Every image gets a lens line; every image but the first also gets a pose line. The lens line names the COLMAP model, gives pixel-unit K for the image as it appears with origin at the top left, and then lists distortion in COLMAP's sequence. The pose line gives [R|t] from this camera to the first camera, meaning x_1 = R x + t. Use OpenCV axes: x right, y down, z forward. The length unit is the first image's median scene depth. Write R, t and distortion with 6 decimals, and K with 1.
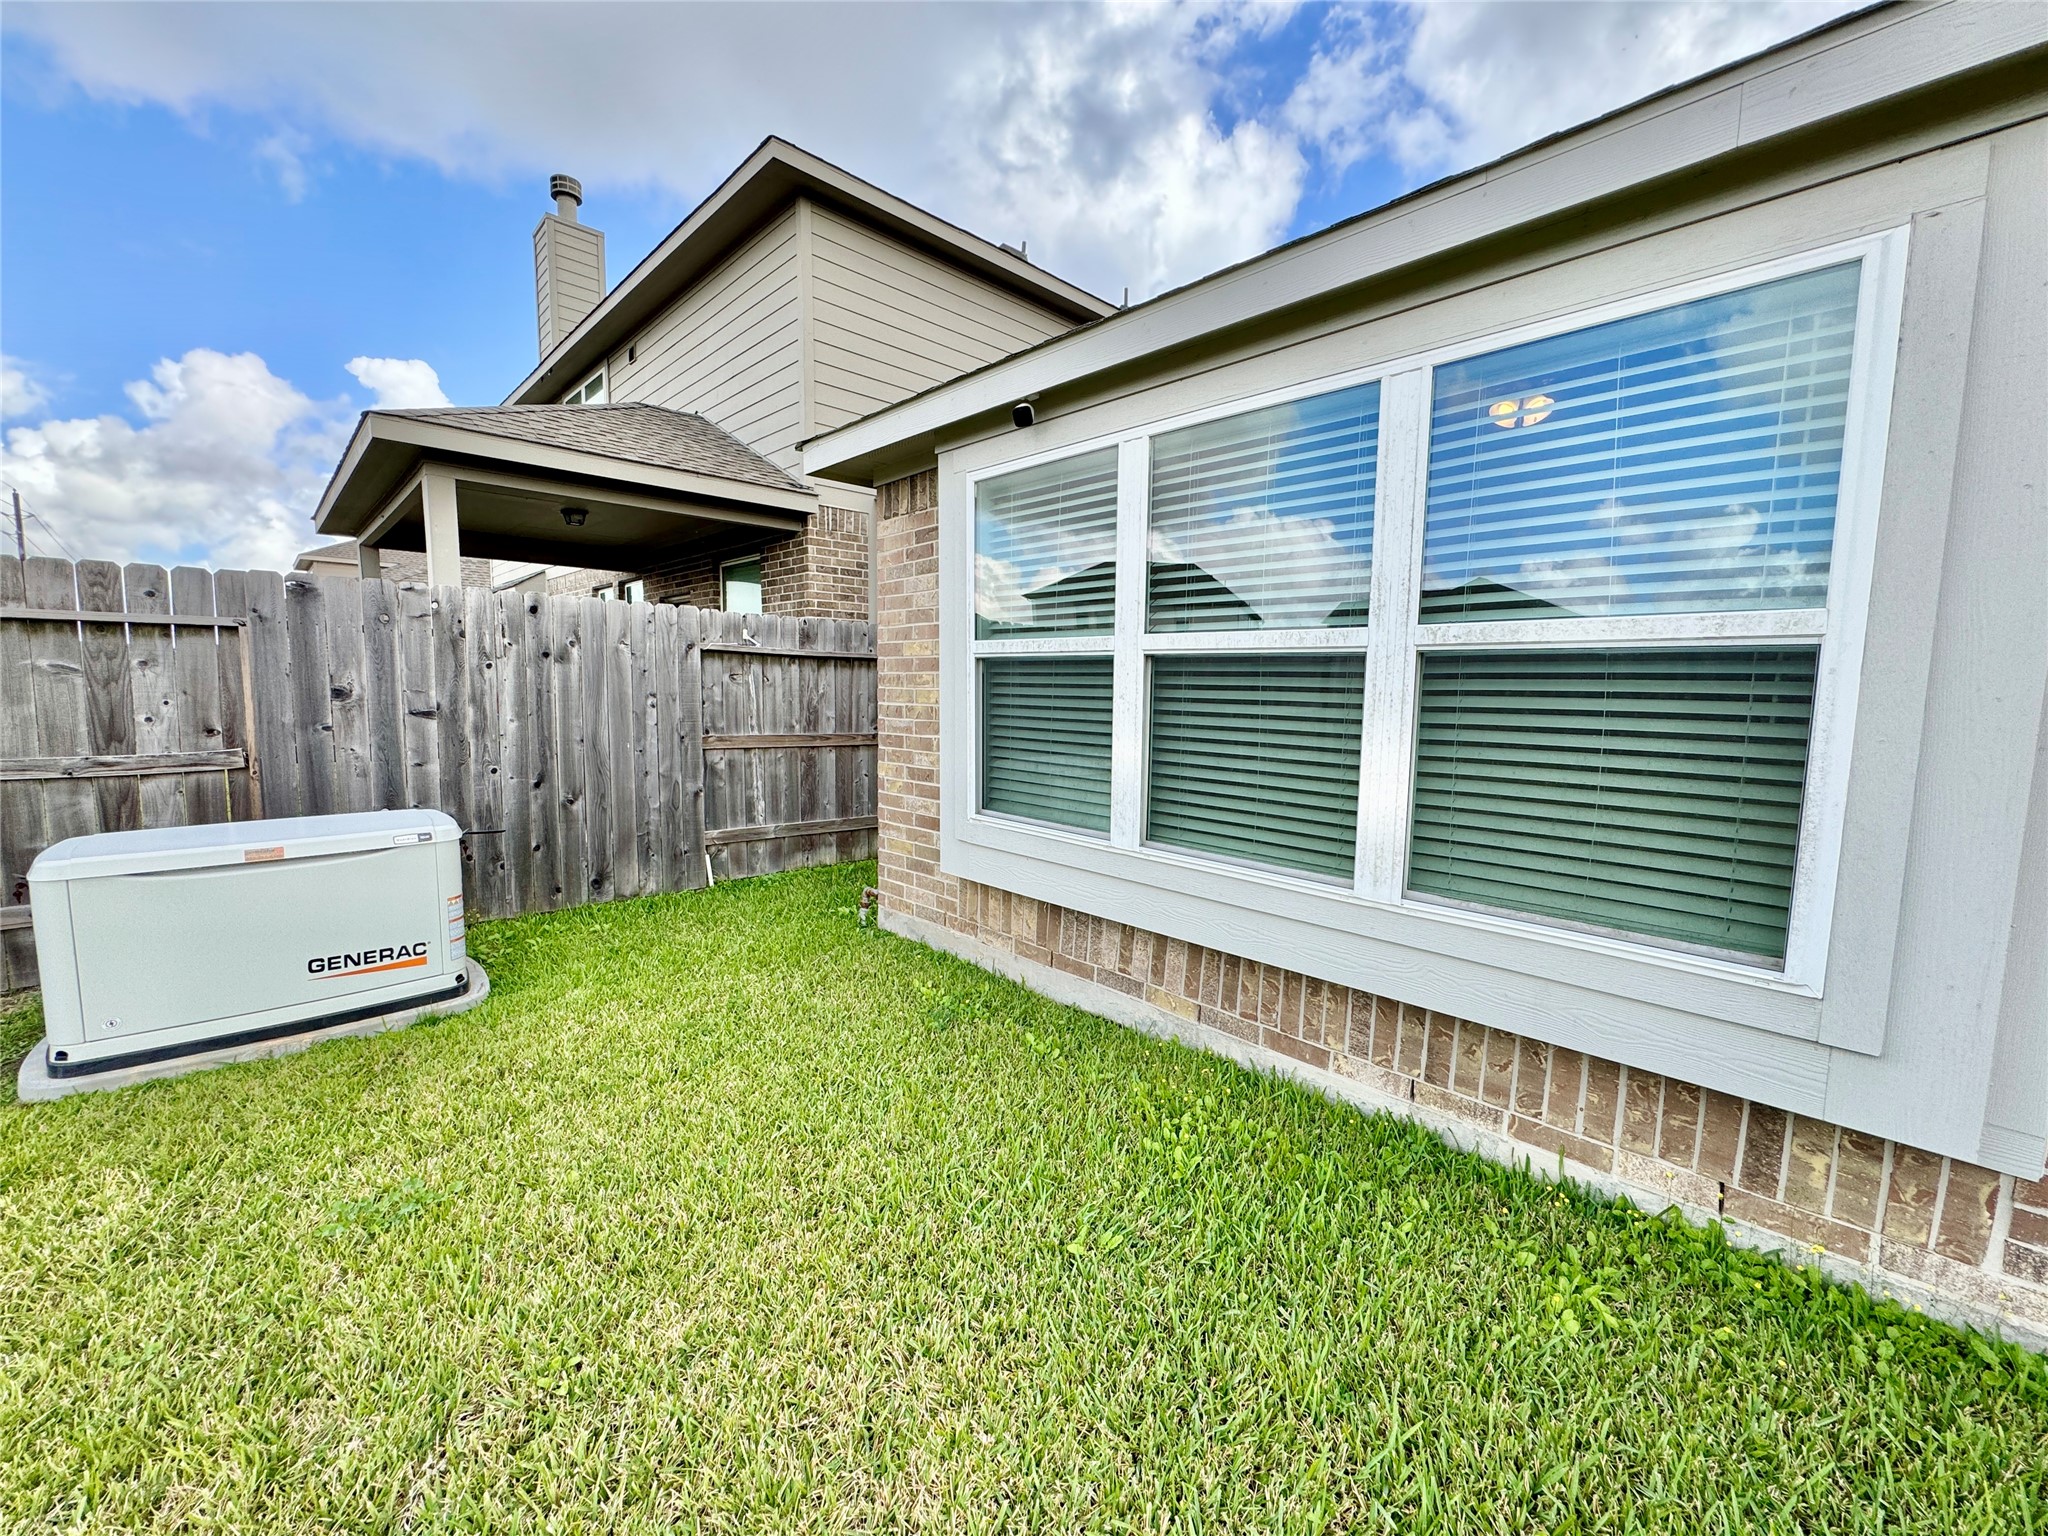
lens RADIAL K [[819.2, 0, 1028.2], [0, 819.2, 769.7], [0, 0, 1]] dist [-0.003109, 0.000084]
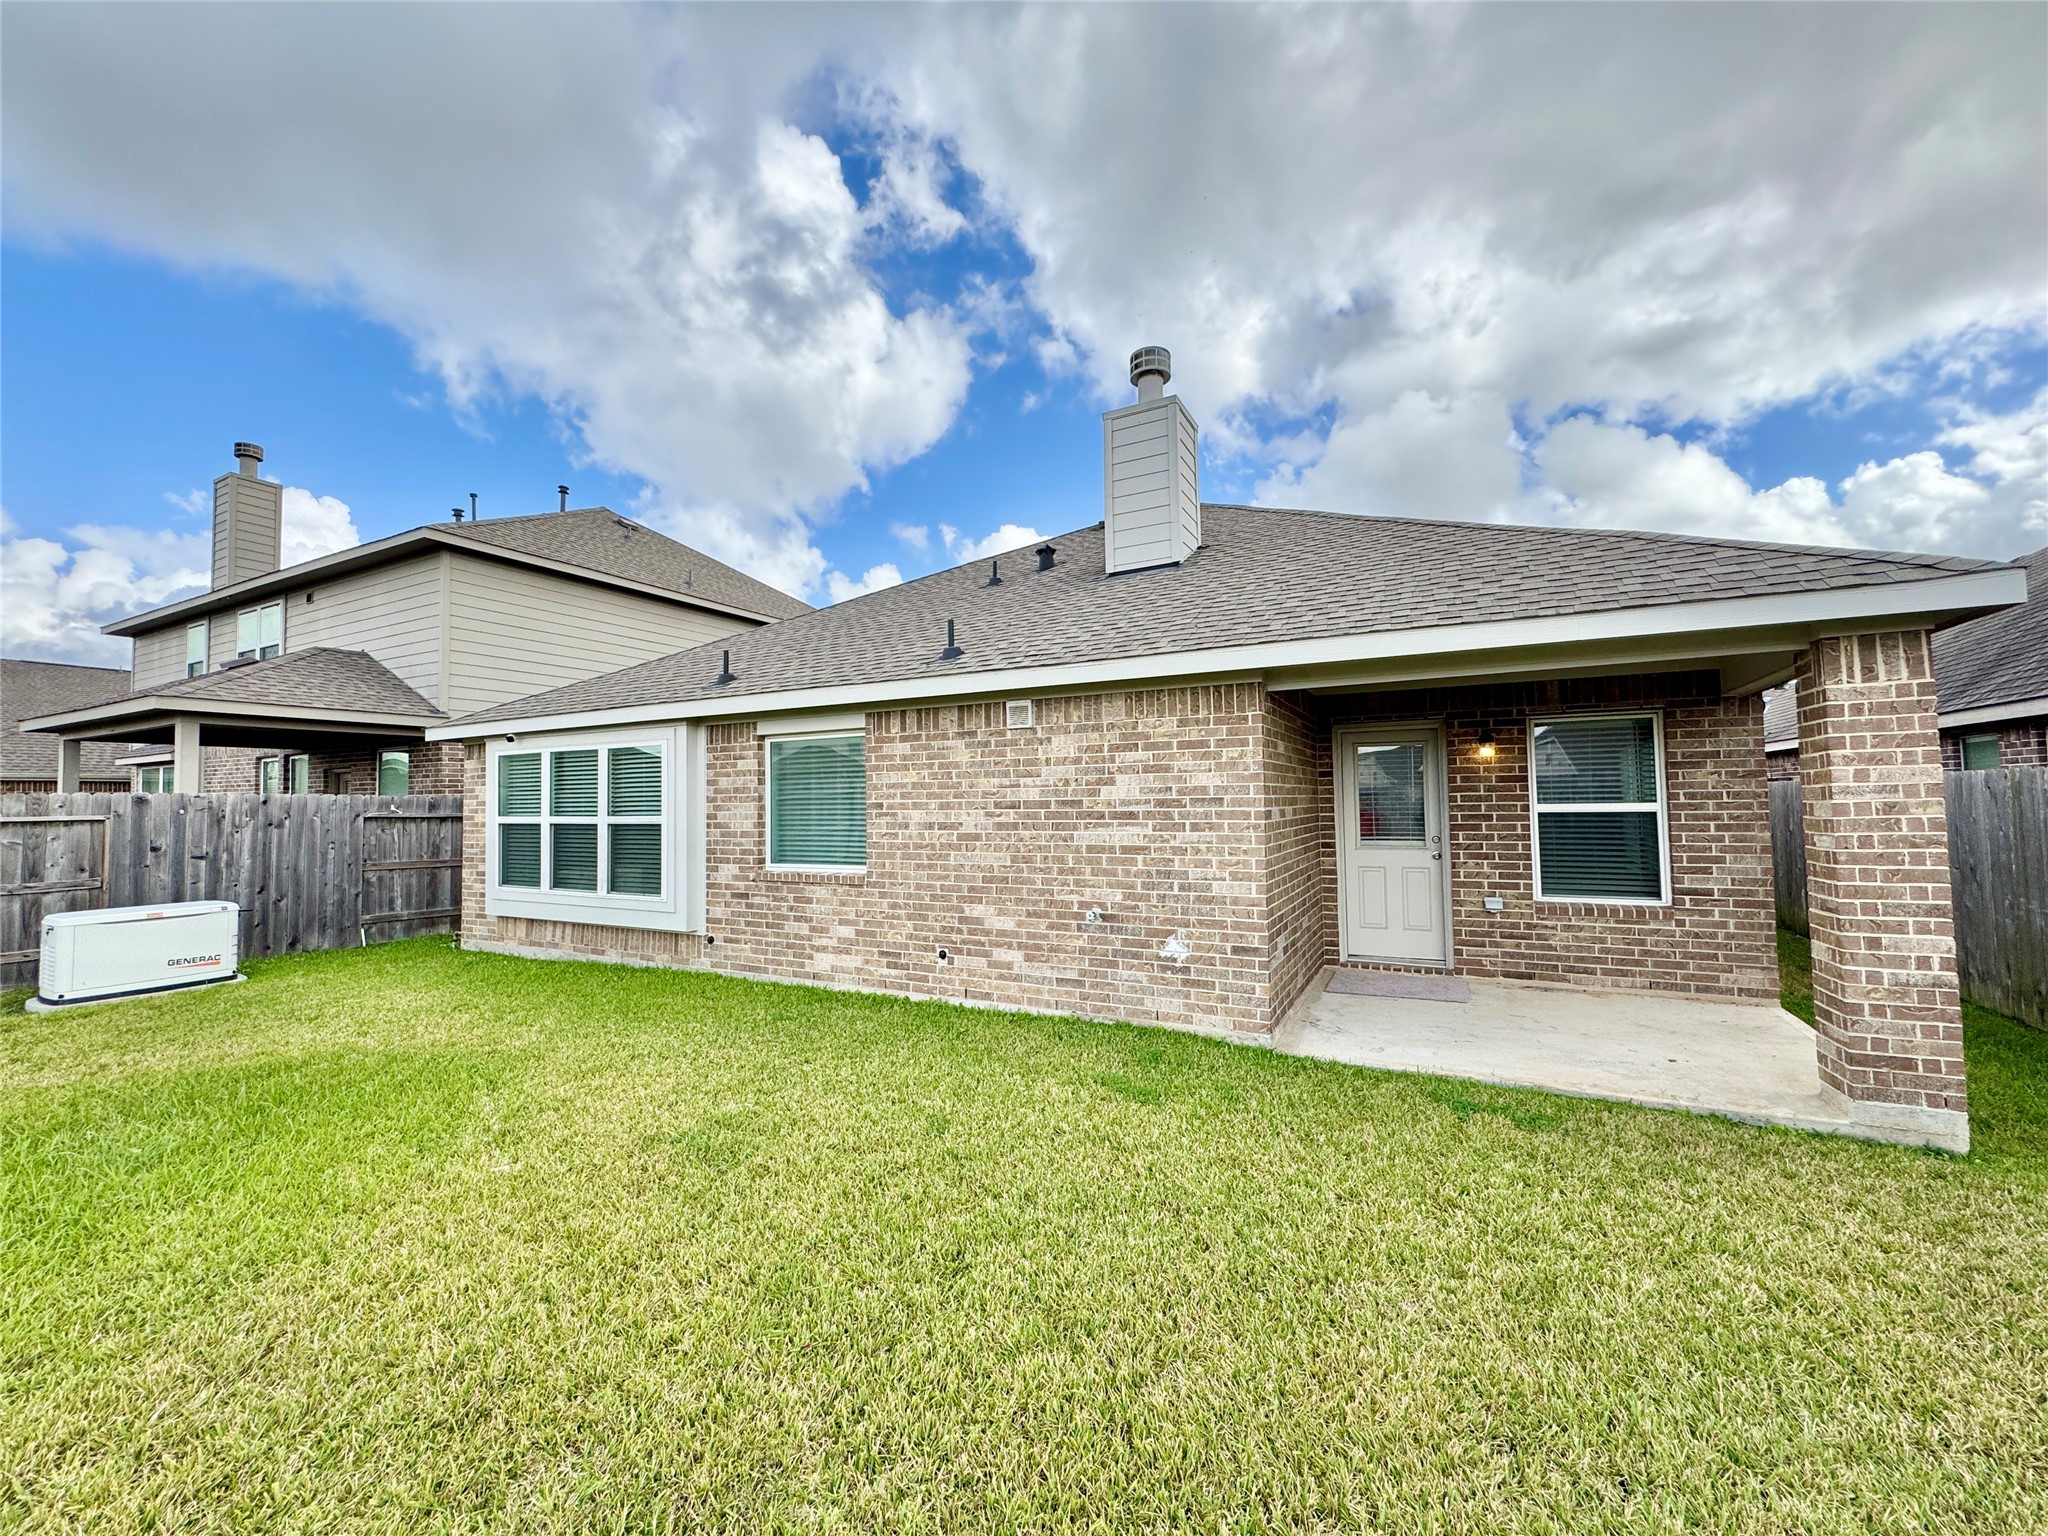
lens RADIAL K [[819.2, 0, 1025.6], [0, 819.2, 766.6], [0, 0, 1]] dist [-0.003109, 0.000084]
pose [[0.948913, -0.014755, 0.315193, 0.536021], [0.061667, 0.988316, -0.139388, 0.111125], [-0.309453, 0.151704, 0.938736, -1.482736]]
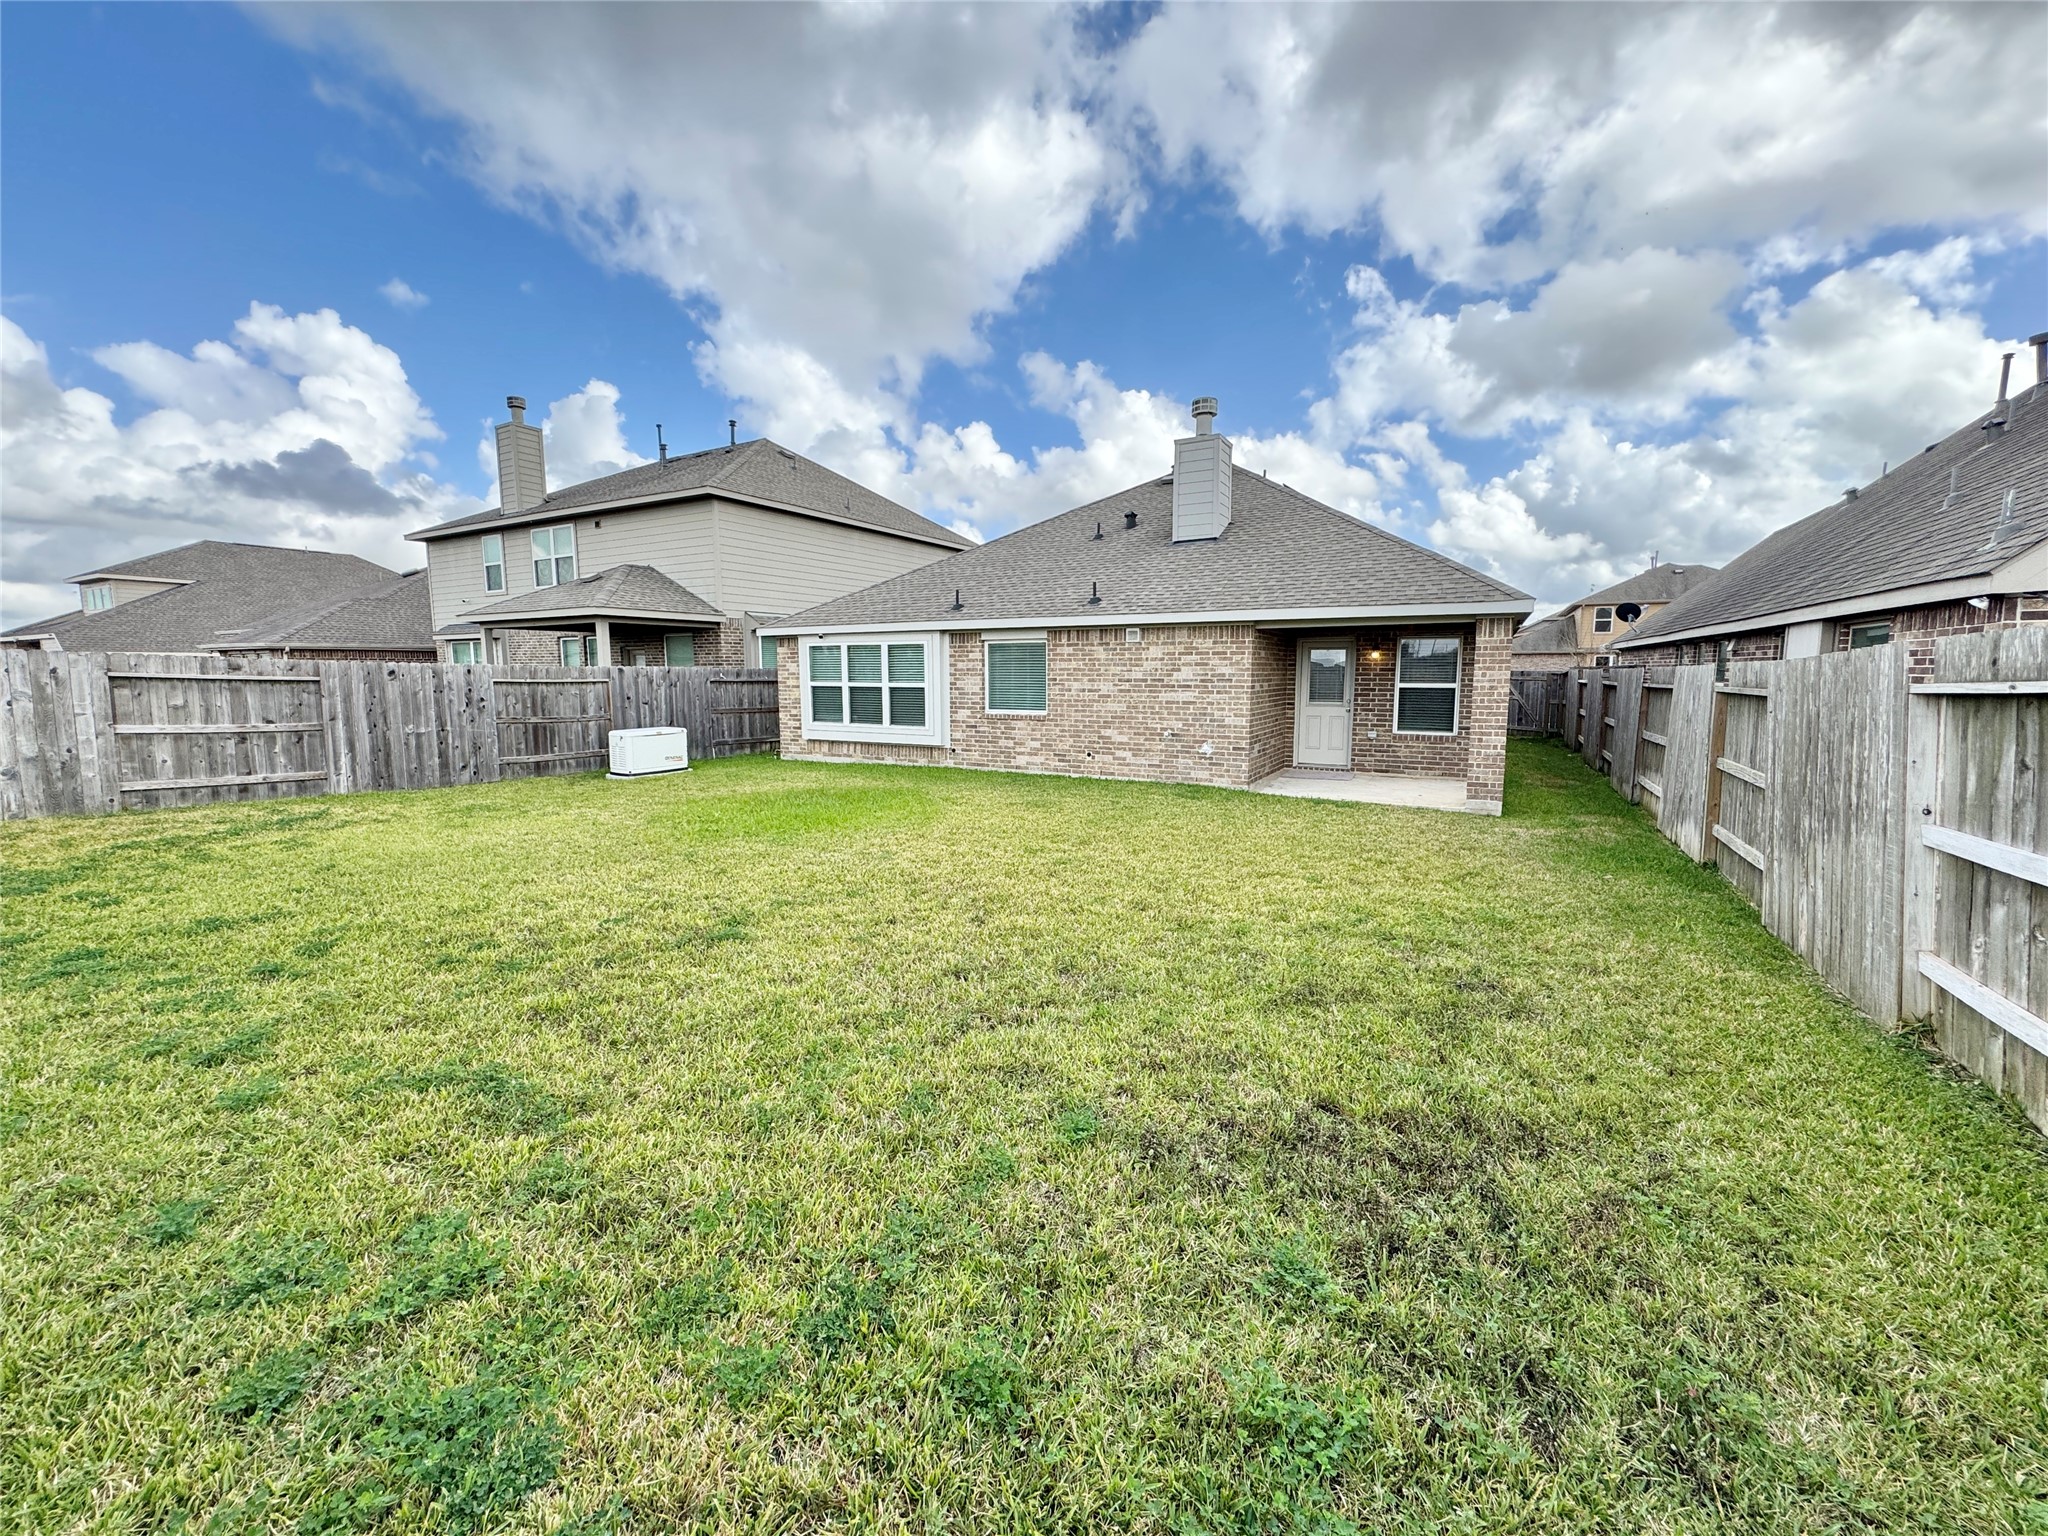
lens RADIAL K [[819.2, 0, 1020.3], [0, 819.2, 766.0], [0, 0, 1]] dist [-0.003109, 0.000084]
pose [[0.958890, -0.049768, 0.279379, -0.182710], [0.046278, 0.998746, 0.019077, 0.200407], [-0.279978, -0.005363, 0.959991, -2.724109]]
